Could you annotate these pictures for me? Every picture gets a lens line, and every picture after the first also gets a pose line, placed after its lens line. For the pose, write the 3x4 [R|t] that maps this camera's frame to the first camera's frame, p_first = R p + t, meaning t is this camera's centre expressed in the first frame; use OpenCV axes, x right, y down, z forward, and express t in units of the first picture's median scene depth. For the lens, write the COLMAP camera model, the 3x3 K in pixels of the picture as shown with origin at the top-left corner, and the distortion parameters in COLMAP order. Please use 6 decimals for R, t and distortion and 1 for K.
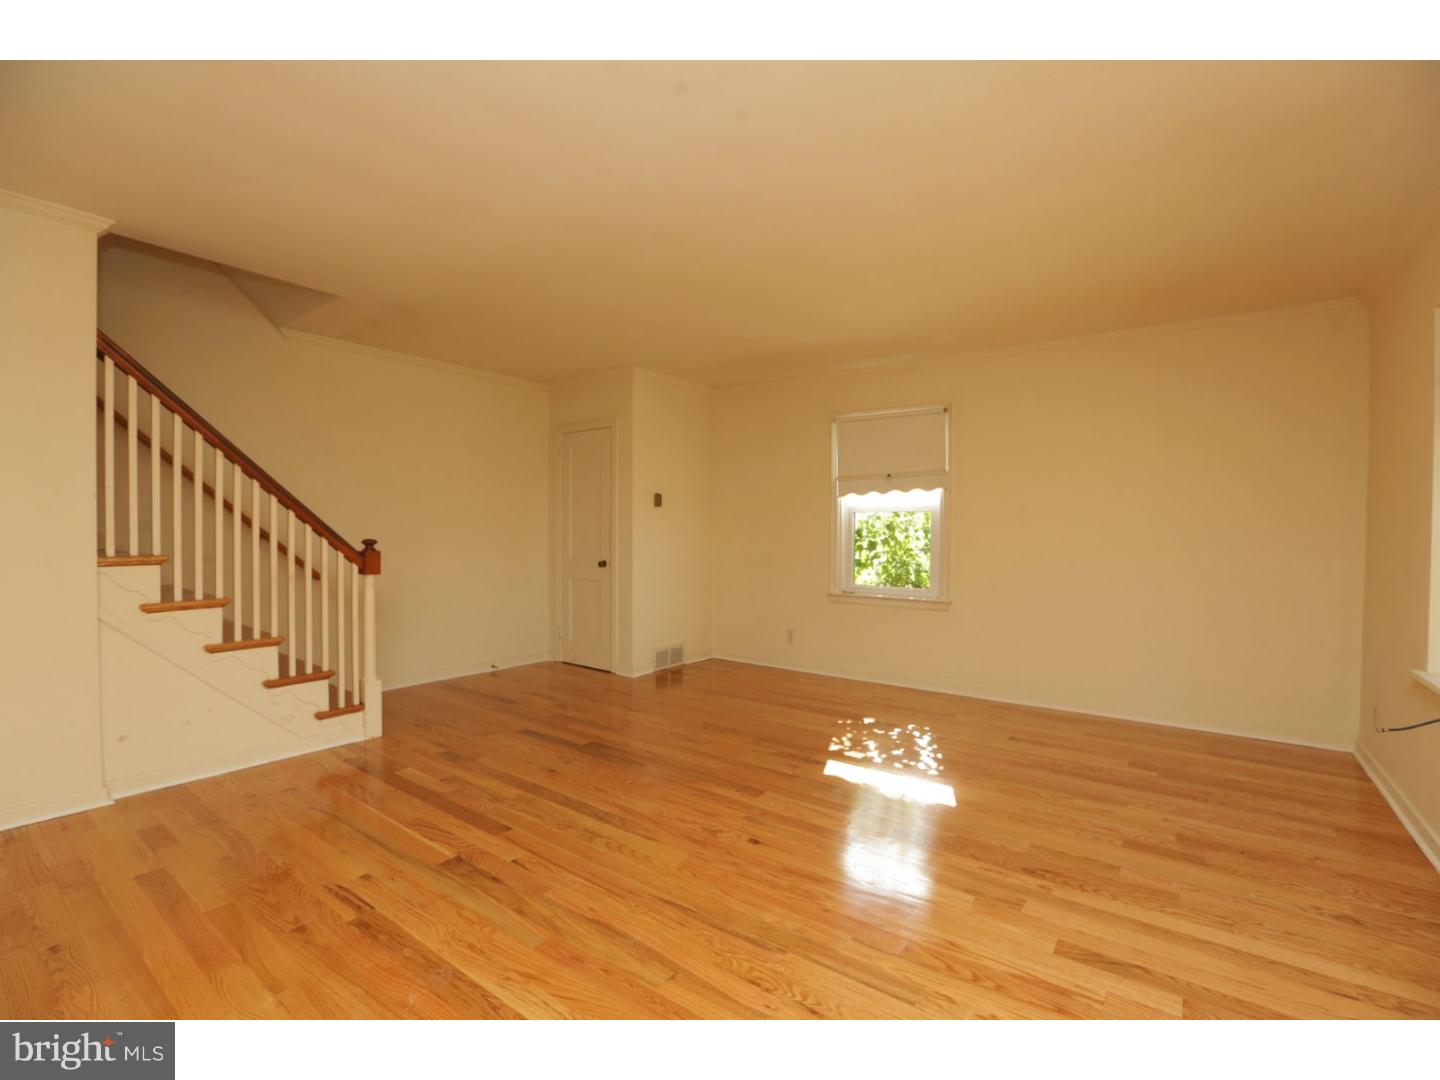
lens RADIAL K [[653.8, 0, 724.0], [0, 653.8, 541.2], [0, 0, 1]] dist [-0.053597, 0.017793]
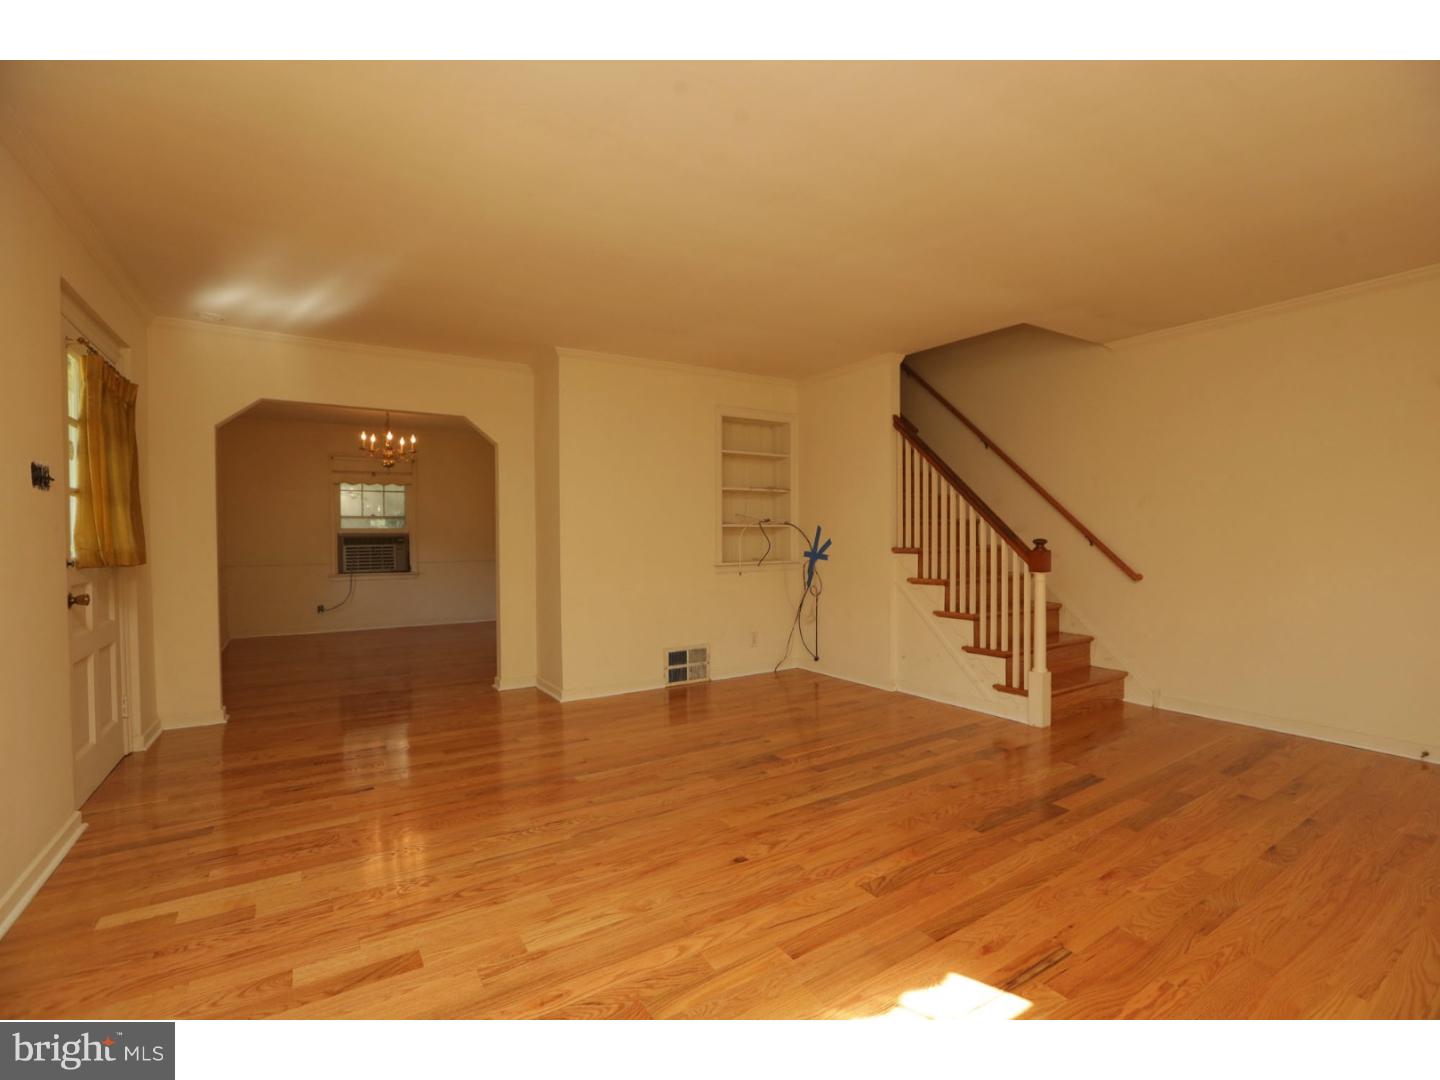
lens RADIAL K [[660.2, 0, 720.0], [0, 660.2, 540.0], [0, 0, 1]] dist [-0.062785, 0.026867]
pose [[-0.355292, 0.005568, -0.934739, 0.706393], [-0.012485, 0.999865, 0.010702, -0.006879], [0.934672, 0.015473, -0.355175, 0.981661]]
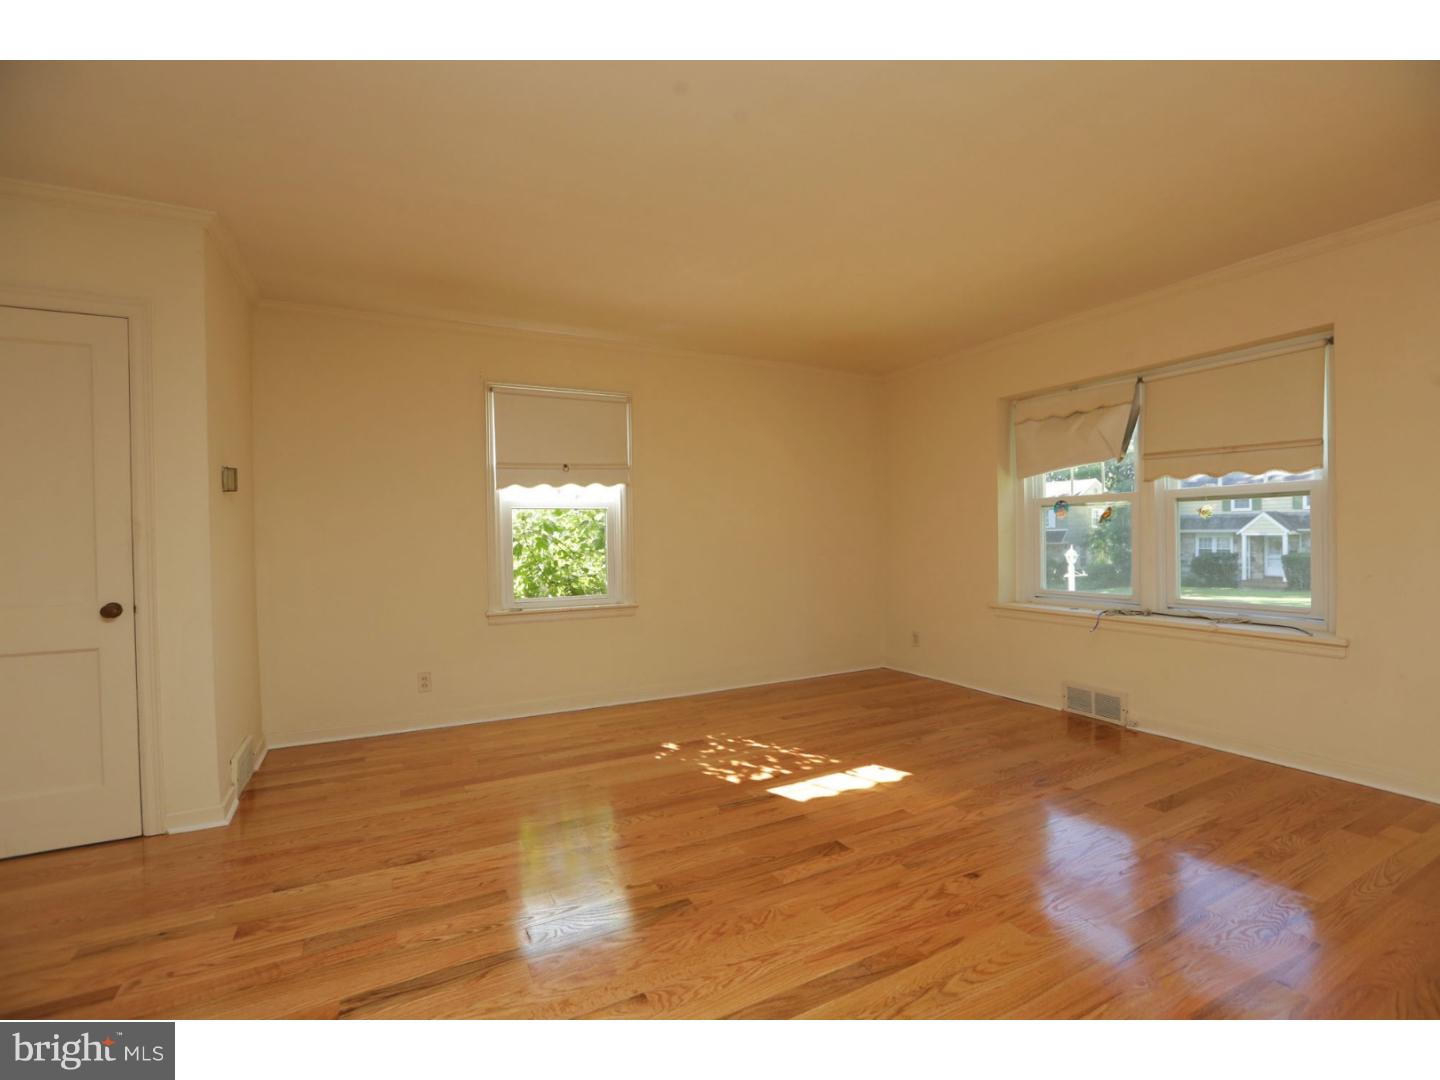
lens RADIAL K [[653.8, 0, 724.0], [0, 653.8, 541.2], [0, 0, 1]] dist [-0.053597, 0.017793]
pose [[0.433554, -0.024644, 0.900790, -0.661995], [0.031309, 0.999434, 0.012273, -0.009966], [-0.900583, 0.022882, 0.434081, 0.690579]]
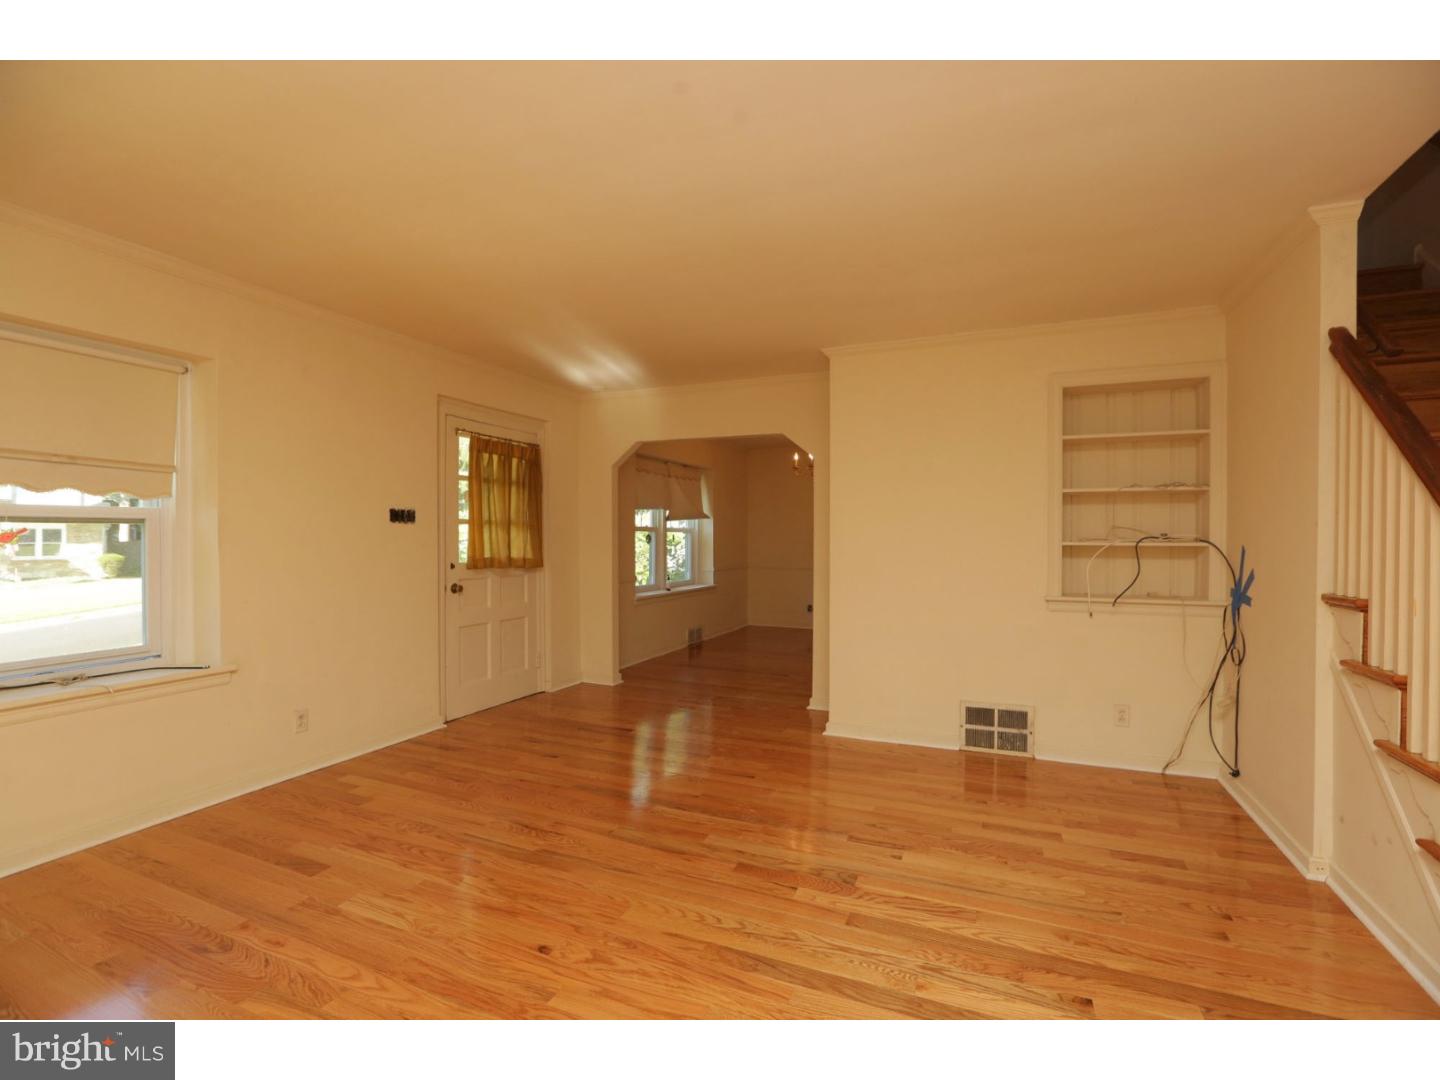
lens RADIAL K [[653.8, 0, 724.0], [0, 653.8, 541.2], [0, 0, 1]] dist [-0.053597, 0.017793]
pose [[-0.974124, -0.008176, -0.225868, 0.009462], [-0.013331, 0.999684, 0.021307, -0.045661], [0.225622, 0.023766, -0.973925, 1.364433]]
